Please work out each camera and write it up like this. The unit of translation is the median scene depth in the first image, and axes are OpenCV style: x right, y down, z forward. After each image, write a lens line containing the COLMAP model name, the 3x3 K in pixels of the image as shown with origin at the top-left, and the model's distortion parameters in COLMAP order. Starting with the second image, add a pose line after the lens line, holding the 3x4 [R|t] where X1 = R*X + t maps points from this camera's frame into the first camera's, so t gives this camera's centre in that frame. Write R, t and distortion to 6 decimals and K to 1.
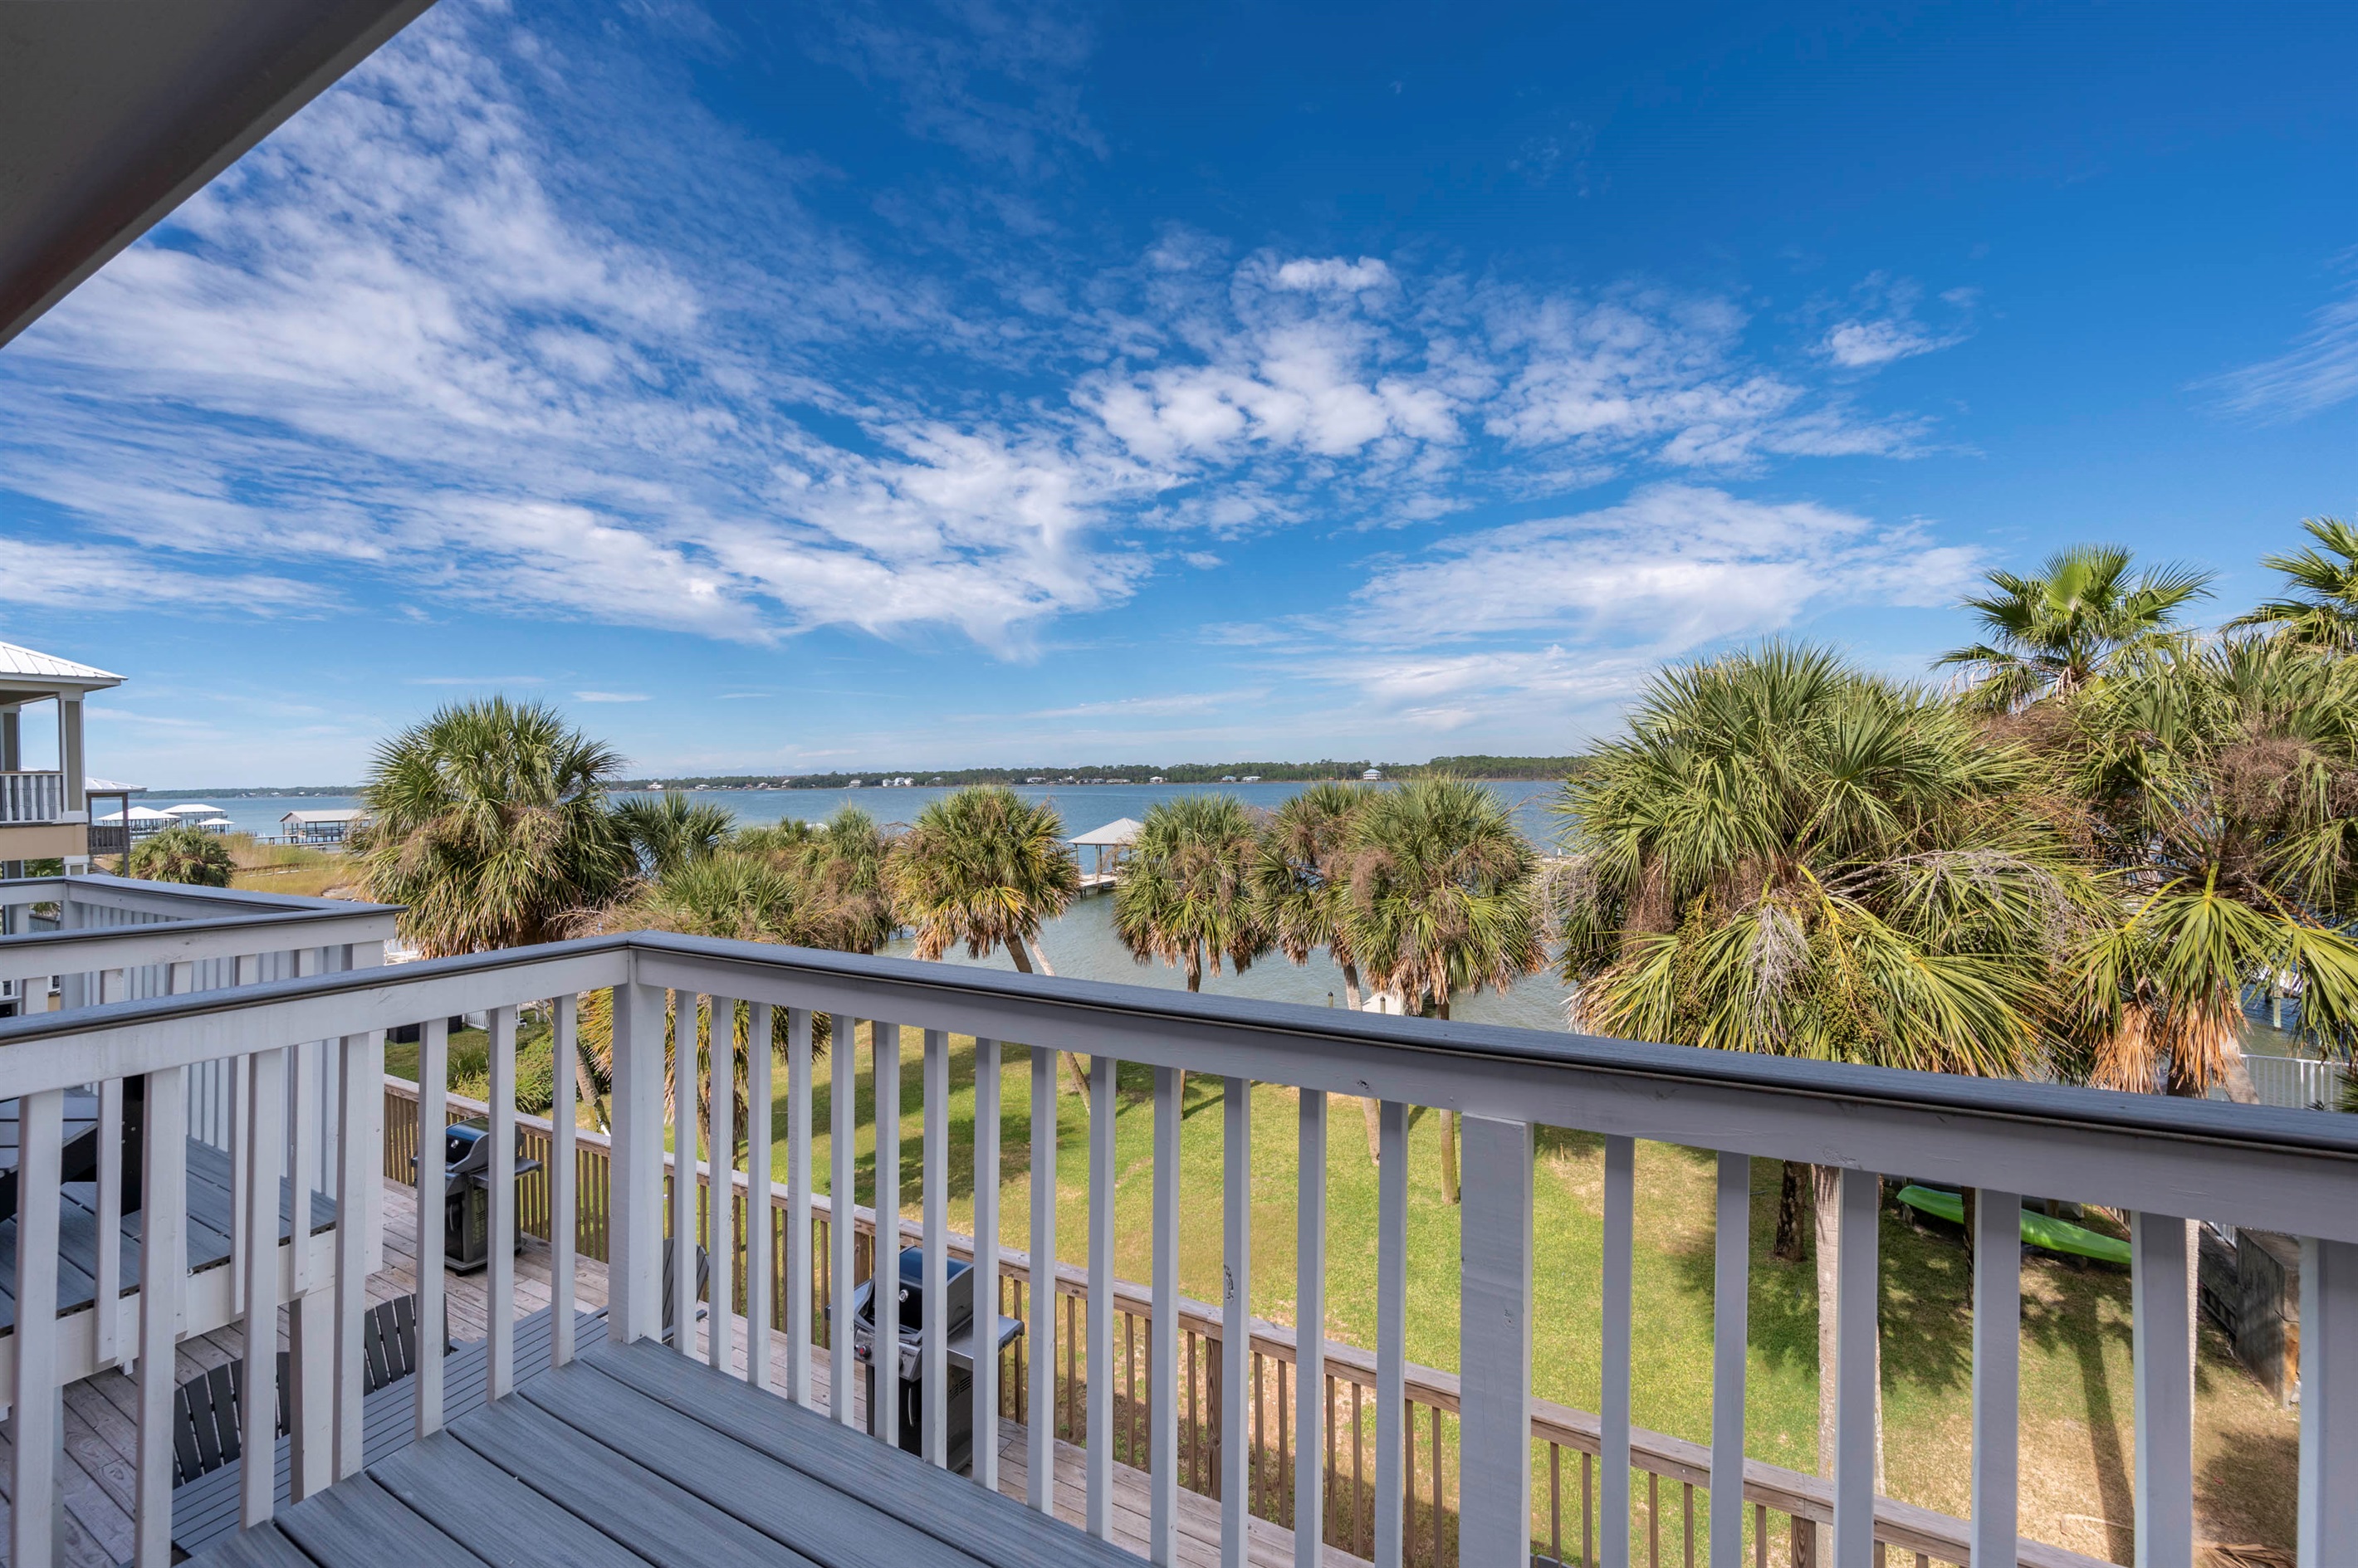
lens RADIAL K [[928.6, 0, 1179.7], [0, 928.6, 784.7], [0, 0, 1]] dist [-0.001648, -0.000020]
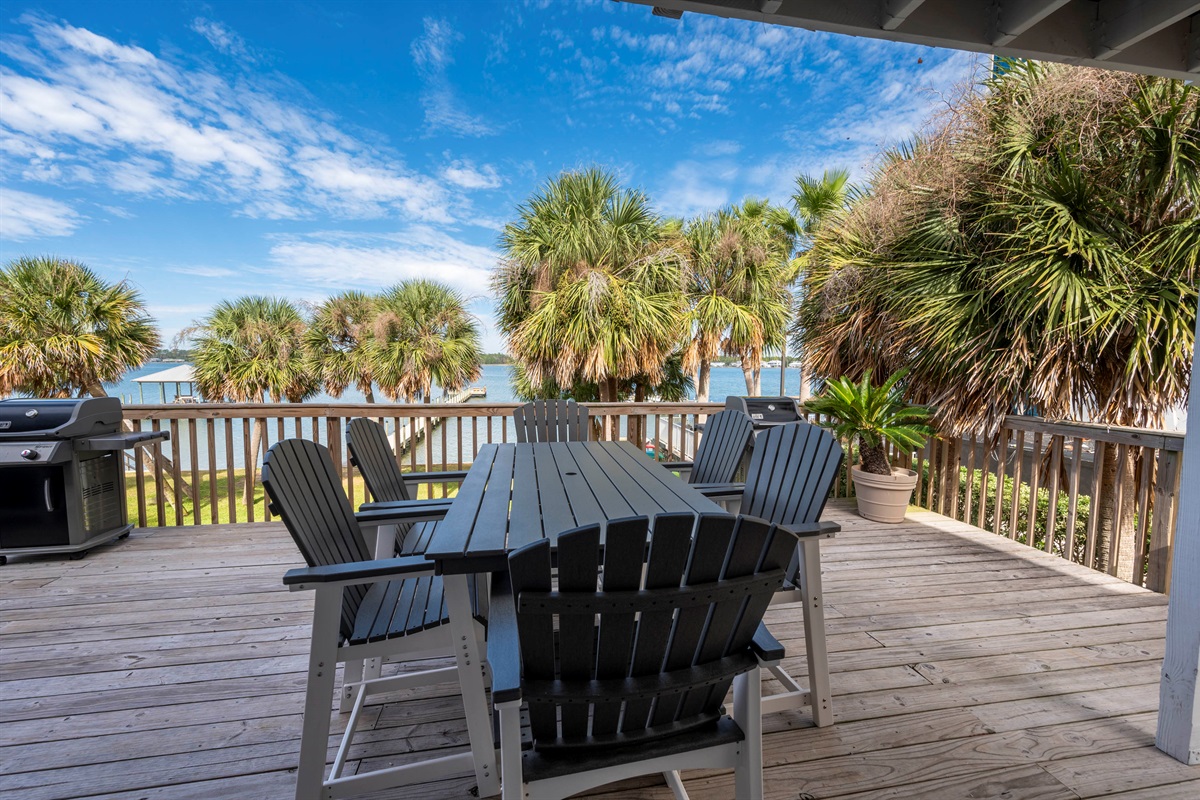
lens RADIAL K [[472.6, 0, 602.3], [0, 472.6, 398.3], [0, 0, 1]] dist [-0.001648, -0.000020]
pose [[0.784173, -0.034131, 0.619603, -0.030628], [-0.012944, 0.997369, 0.071322, 0.144876], [-0.620407, -0.063949, 0.781669, 0.024193]]
